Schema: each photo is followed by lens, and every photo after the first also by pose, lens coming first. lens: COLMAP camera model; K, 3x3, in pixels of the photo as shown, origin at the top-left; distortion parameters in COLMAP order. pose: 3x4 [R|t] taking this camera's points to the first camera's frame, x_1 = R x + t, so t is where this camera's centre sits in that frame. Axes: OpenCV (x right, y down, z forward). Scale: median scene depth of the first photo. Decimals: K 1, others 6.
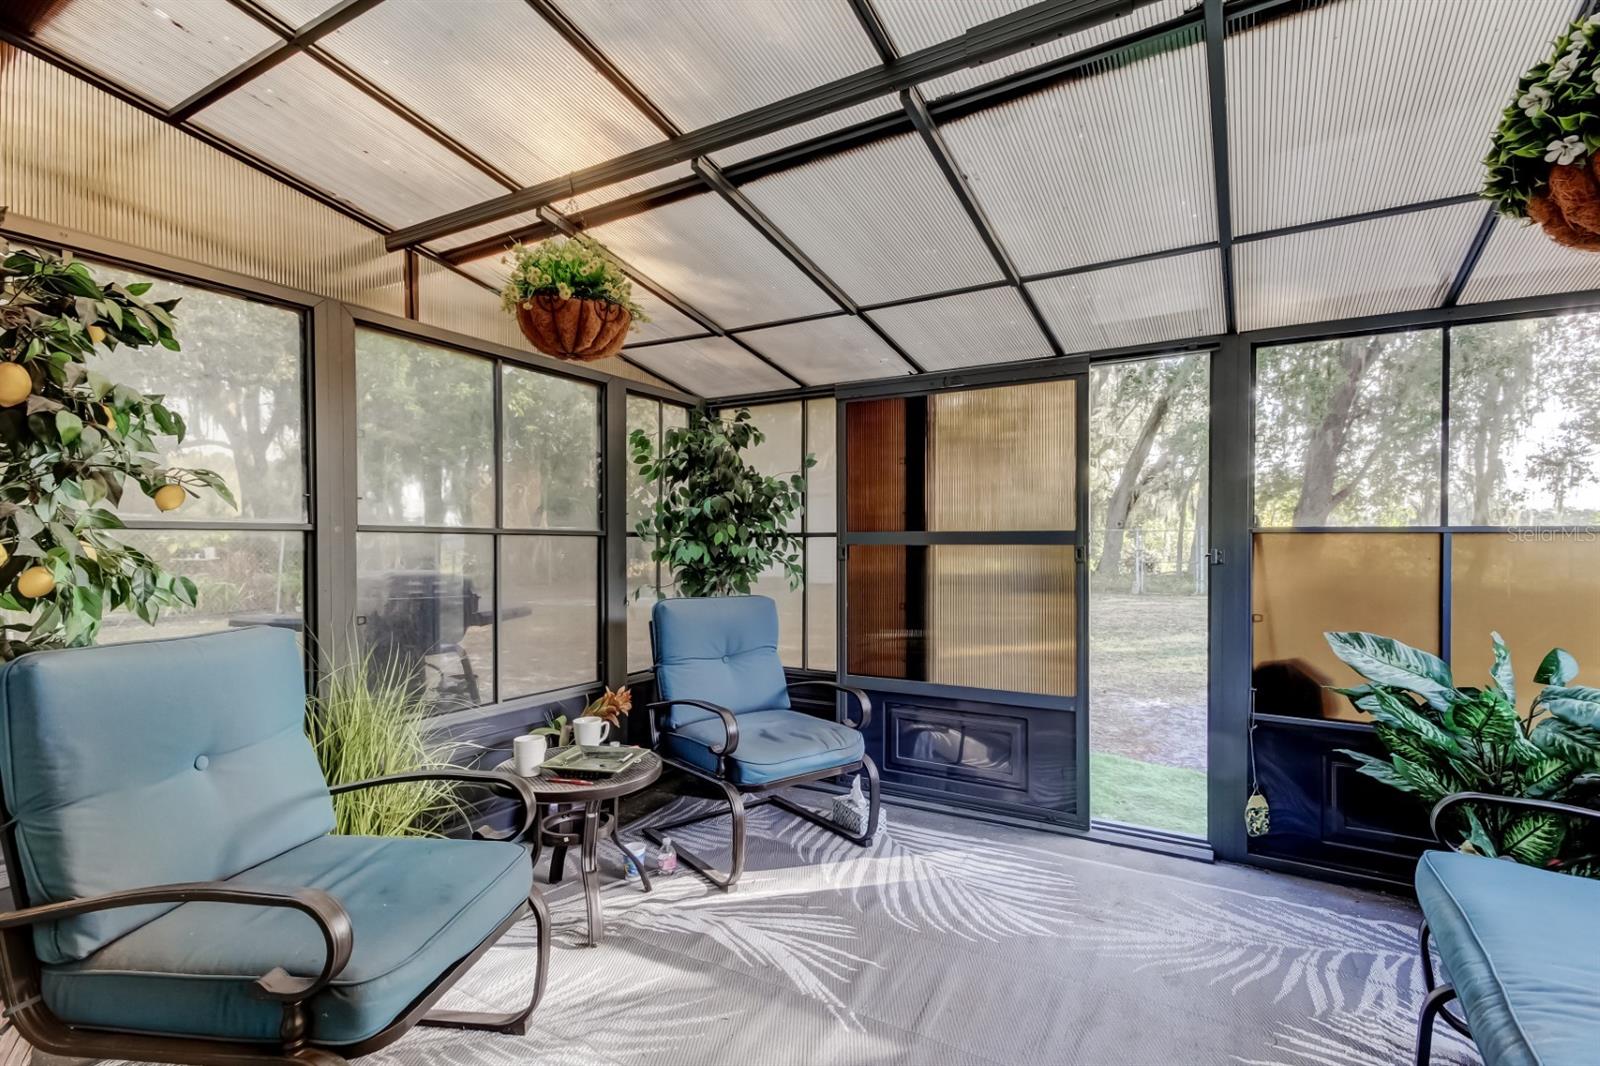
lens RADIAL K [[750.8, 0, 801.6], [0, 750.8, 540.4], [0, 0, 1]] dist [0.003390, -0.001280]
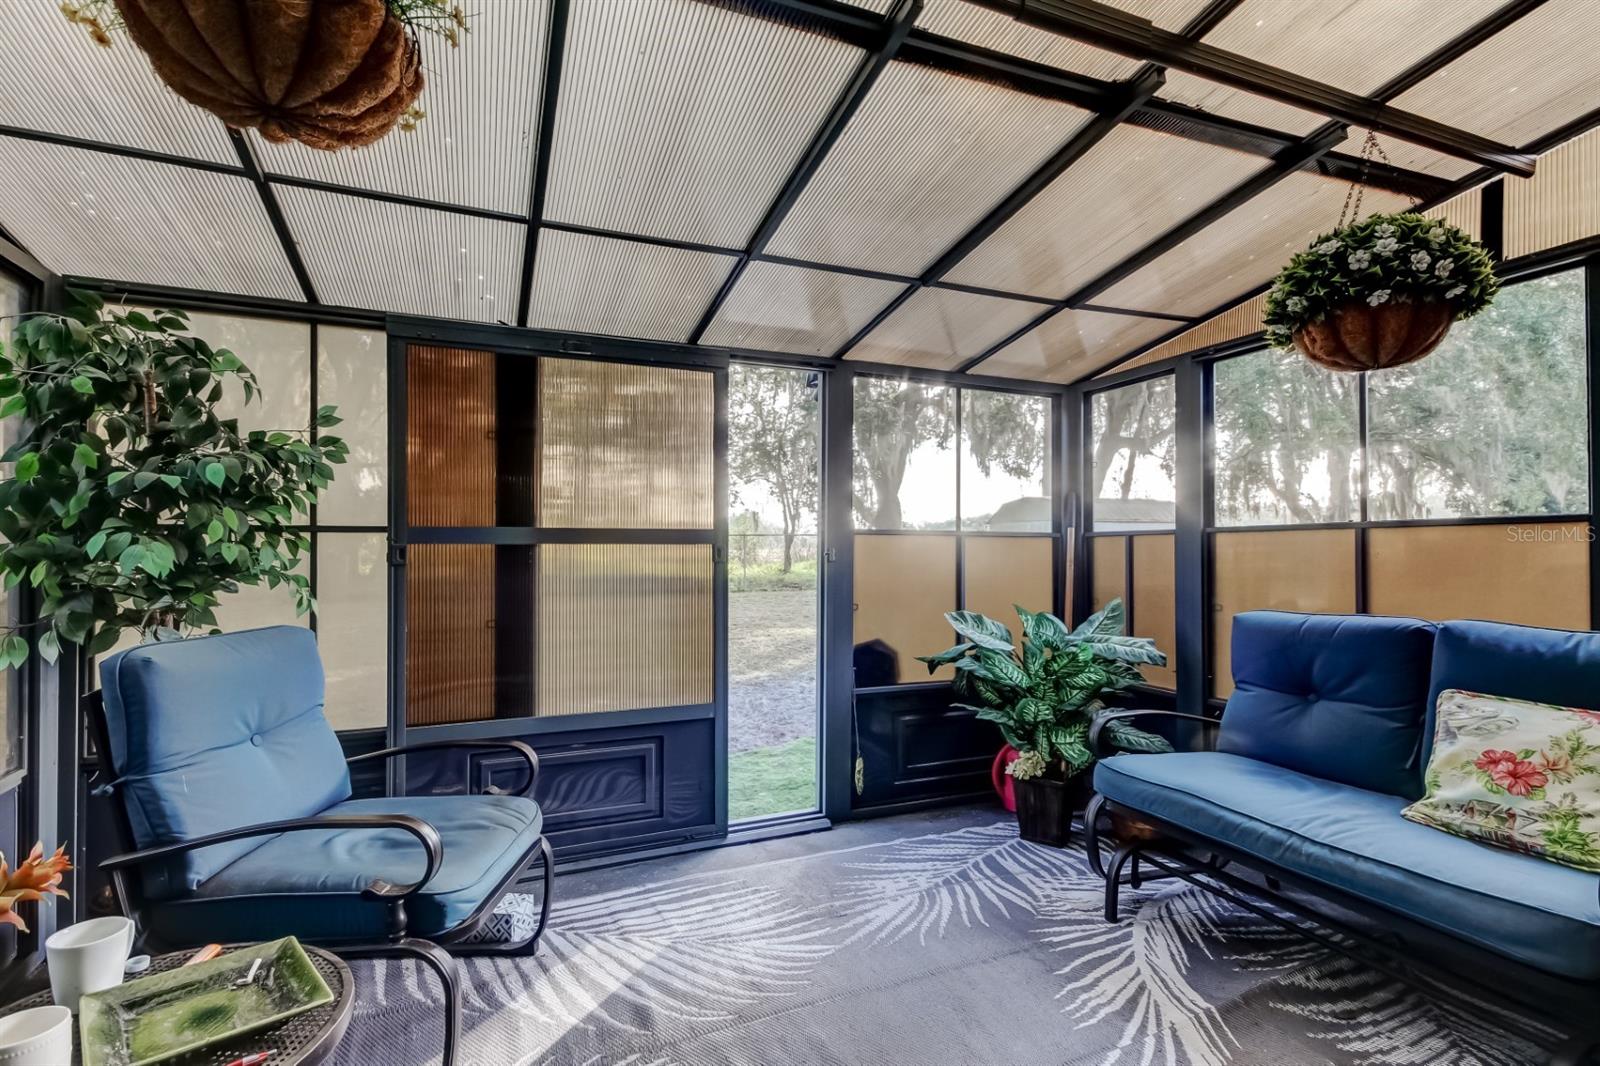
lens RADIAL K [[750.8, 0, 785.8], [0, 750.8, 539.7], [0, 0, 1]] dist [0.003390, -0.001280]
pose [[0.588212, 0.005593, 0.808688, -0.360518], [-0.005089, 0.999982, -0.003215, 0.002903], [-0.808691, -0.002225, 0.588229, 0.359616]]
